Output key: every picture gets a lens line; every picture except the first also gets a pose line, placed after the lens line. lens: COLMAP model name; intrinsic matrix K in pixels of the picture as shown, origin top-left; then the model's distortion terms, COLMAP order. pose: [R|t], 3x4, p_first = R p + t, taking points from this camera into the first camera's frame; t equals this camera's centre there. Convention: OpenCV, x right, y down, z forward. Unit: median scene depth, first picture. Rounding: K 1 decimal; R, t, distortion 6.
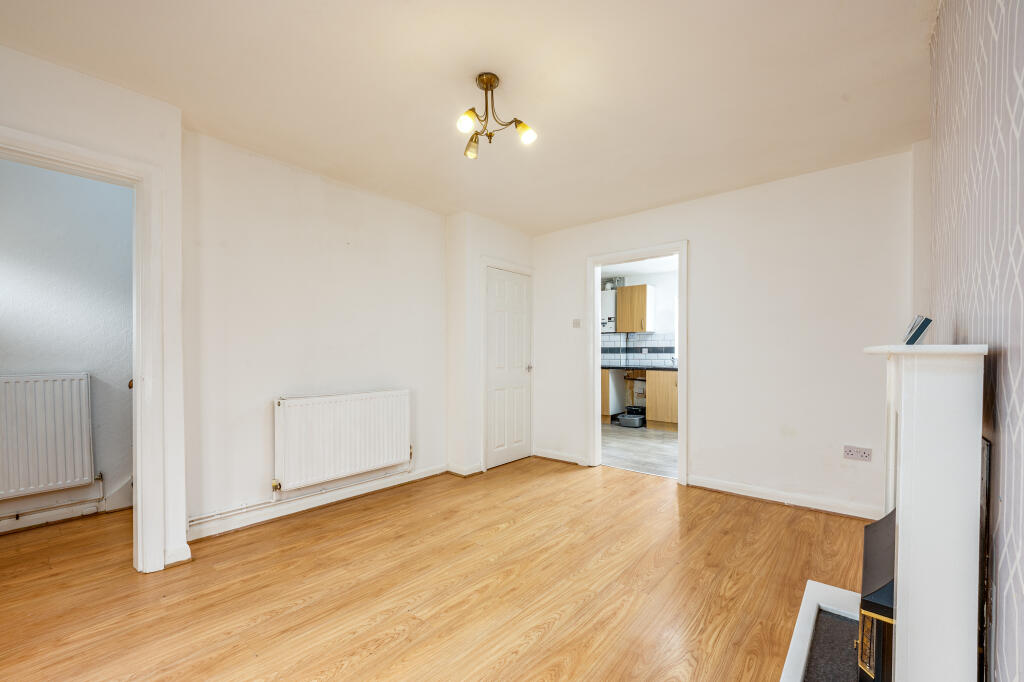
lens RADIAL K [[425.4, 0, 513.9], [0, 425.4, 369.3], [0, 0, 1]] dist [0.000530, -0.000058]
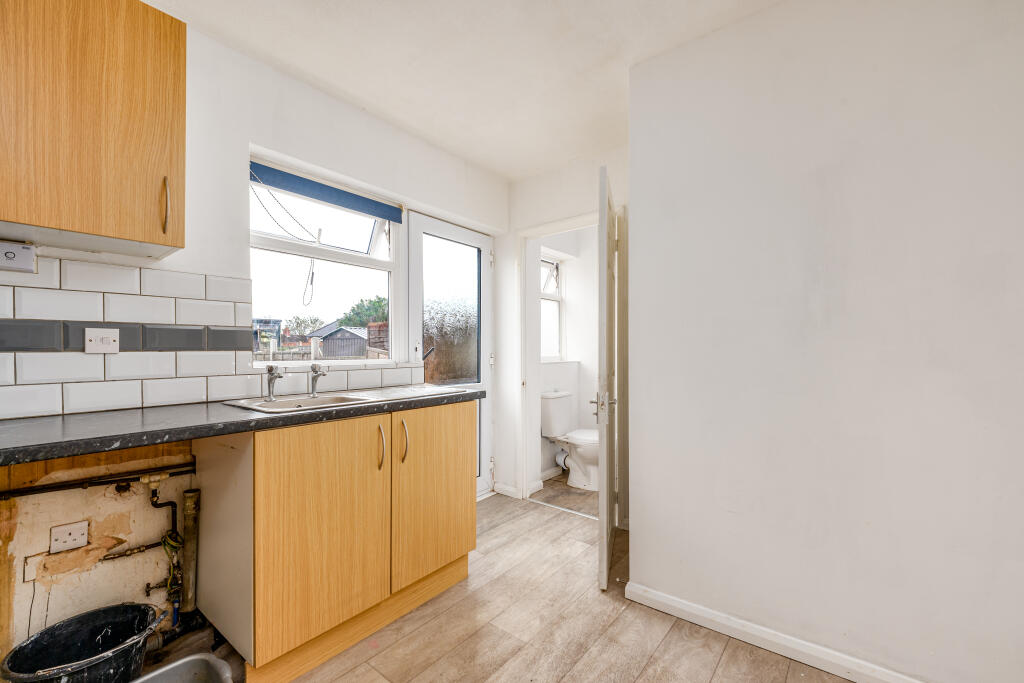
lens RADIAL K [[428.0, 0, 514.0], [0, 428.0, 346.3], [0, 0, 1]] dist [0.001298, 0.000191]
pose [[-0.039050, 0.011769, 0.999168, 0.161229], [0.046500, 0.998869, -0.009948, -0.052095], [-0.998155, 0.046073, -0.039553, 1.459137]]
